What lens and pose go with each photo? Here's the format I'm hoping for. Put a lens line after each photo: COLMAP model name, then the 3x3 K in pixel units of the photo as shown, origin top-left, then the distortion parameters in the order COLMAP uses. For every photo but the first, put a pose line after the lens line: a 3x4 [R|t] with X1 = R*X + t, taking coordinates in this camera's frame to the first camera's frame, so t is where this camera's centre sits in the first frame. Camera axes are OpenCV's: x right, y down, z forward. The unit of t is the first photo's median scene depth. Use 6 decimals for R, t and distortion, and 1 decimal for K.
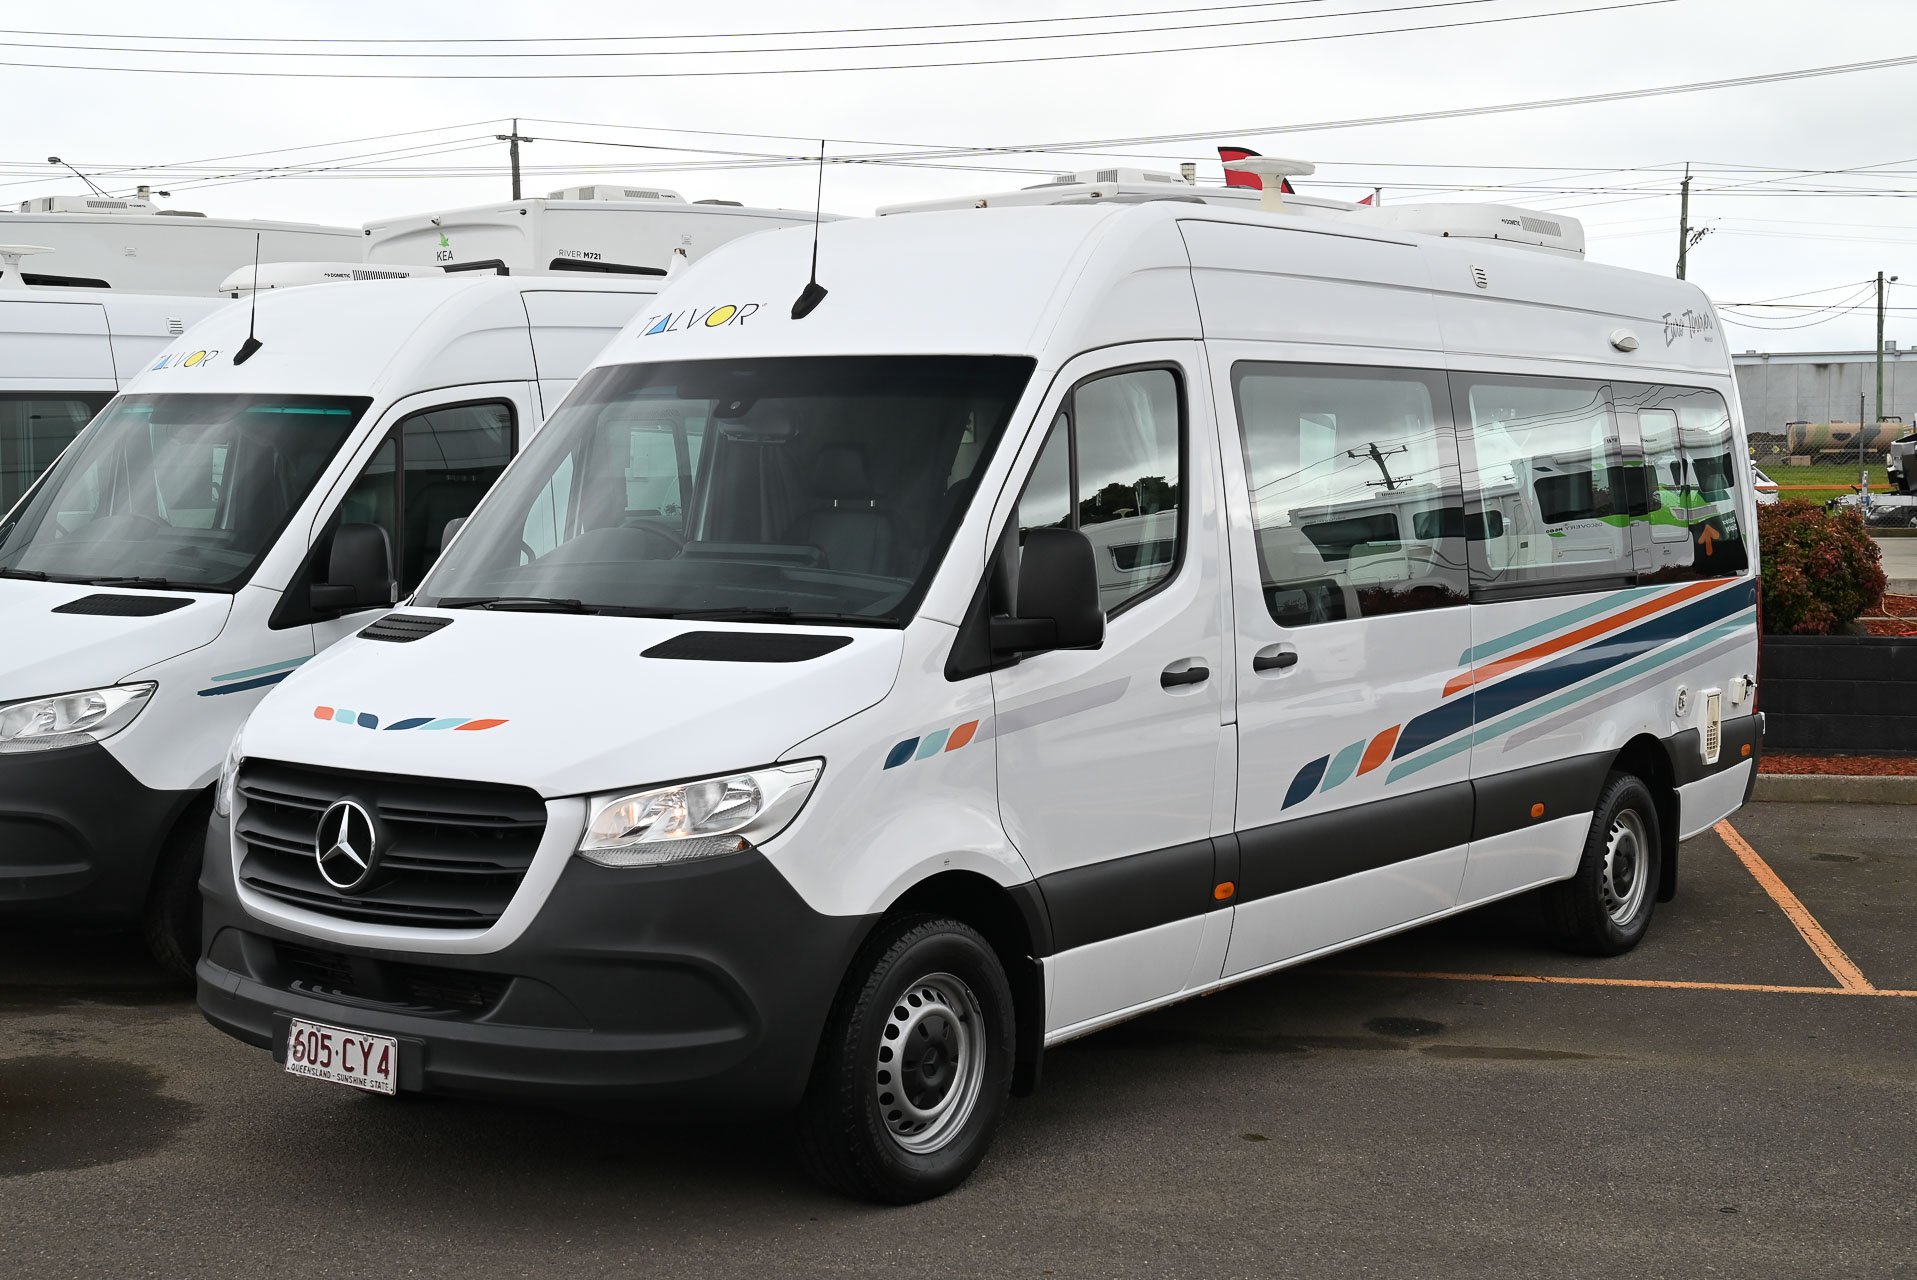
lens RADIAL K [[2582.3, 0, 958.5], [0, 2582.3, 640.0], [0, 0, 1]] dist [-0.148652, 0.005256]
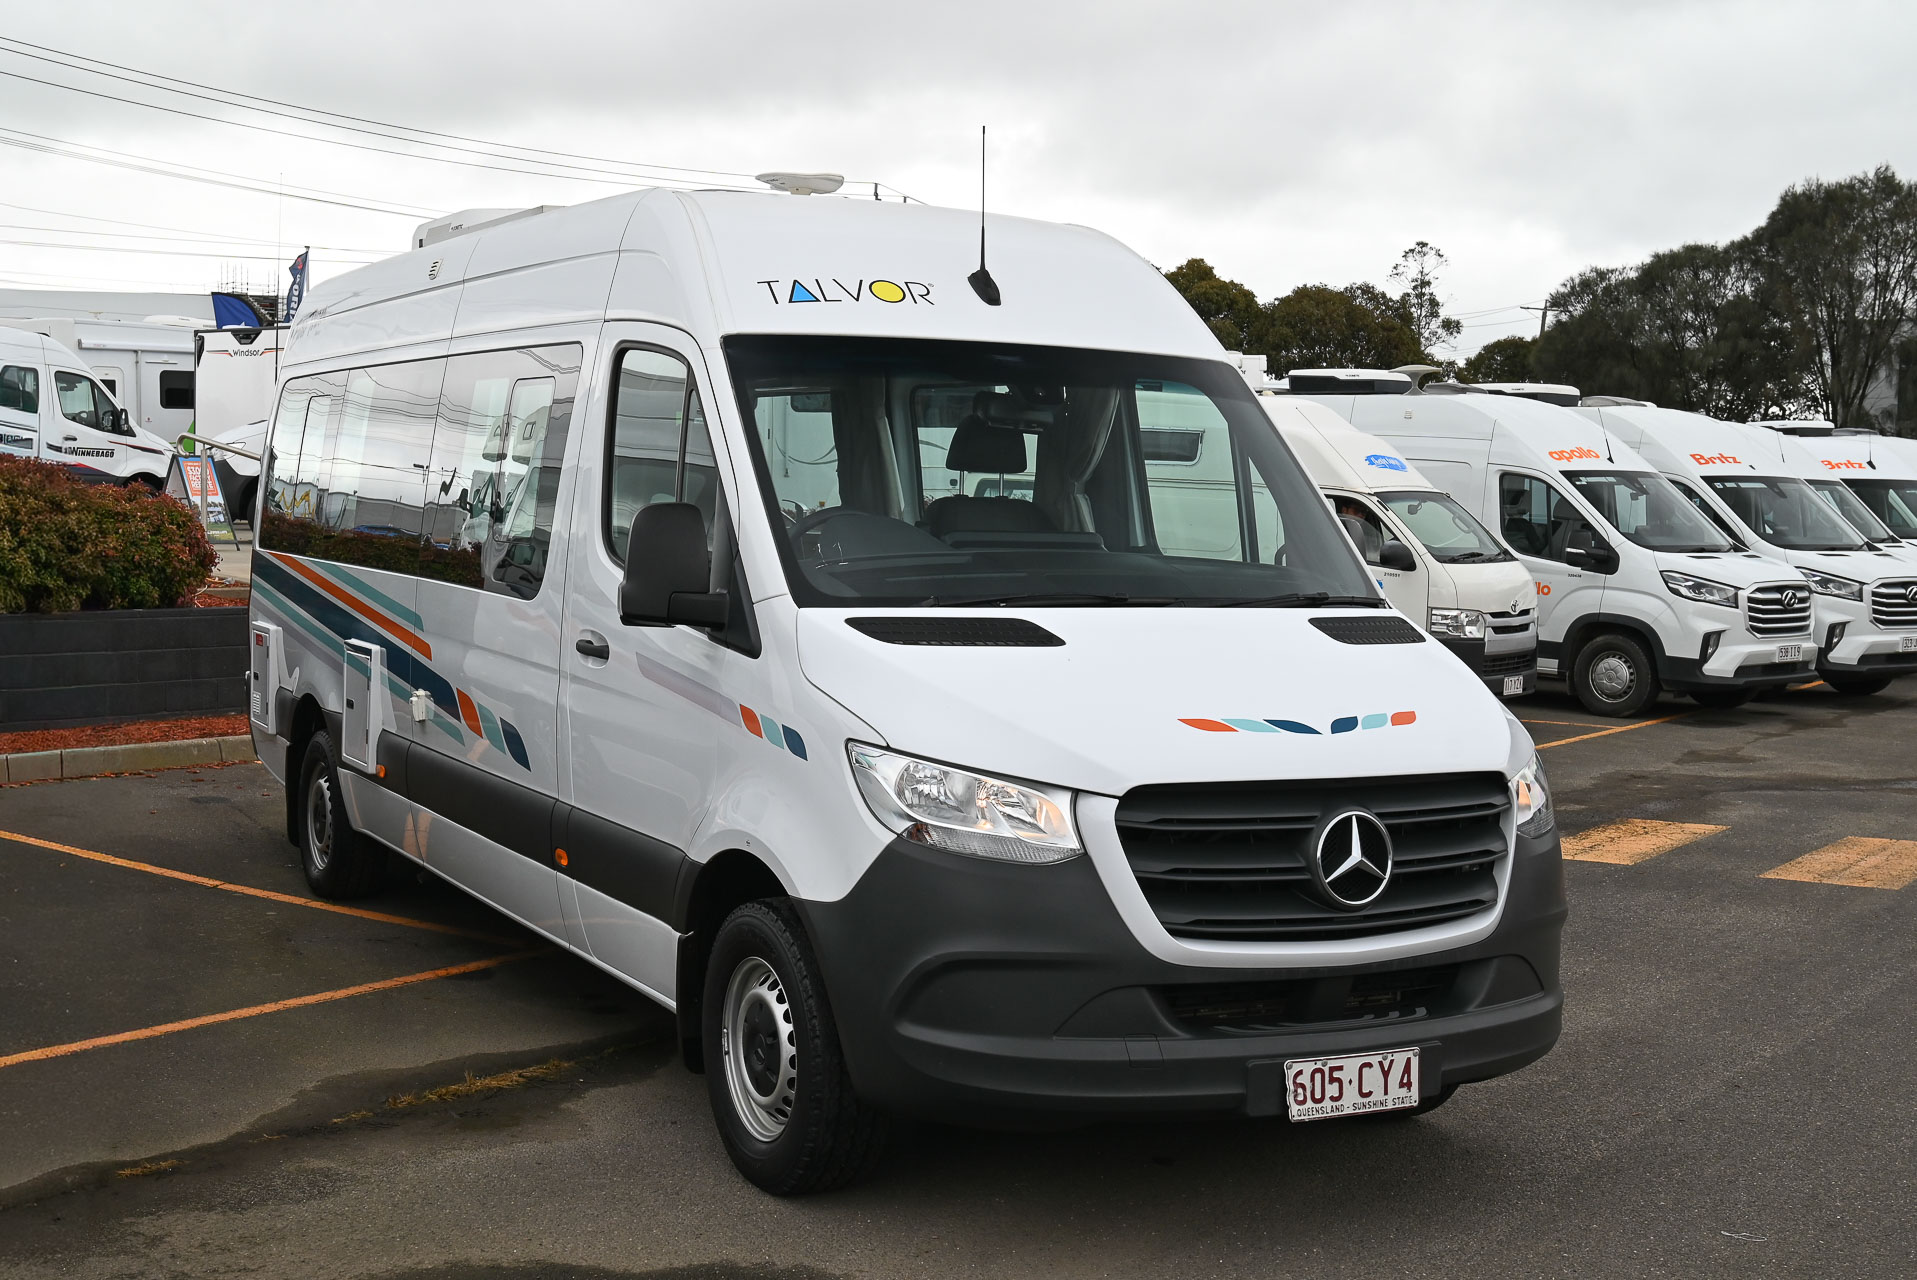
lens RADIAL K [[1994.8, 0, 655.4], [0, 1994.8, 641.0], [0, 0, 1]] dist [-0.008193, -0.010828]
pose [[0.540932, -0.051232, 0.839505, -0.846140], [0.027972, 0.998687, 0.042922, -0.032856], [-0.840601, 0.000264, 0.541655, 0.701240]]
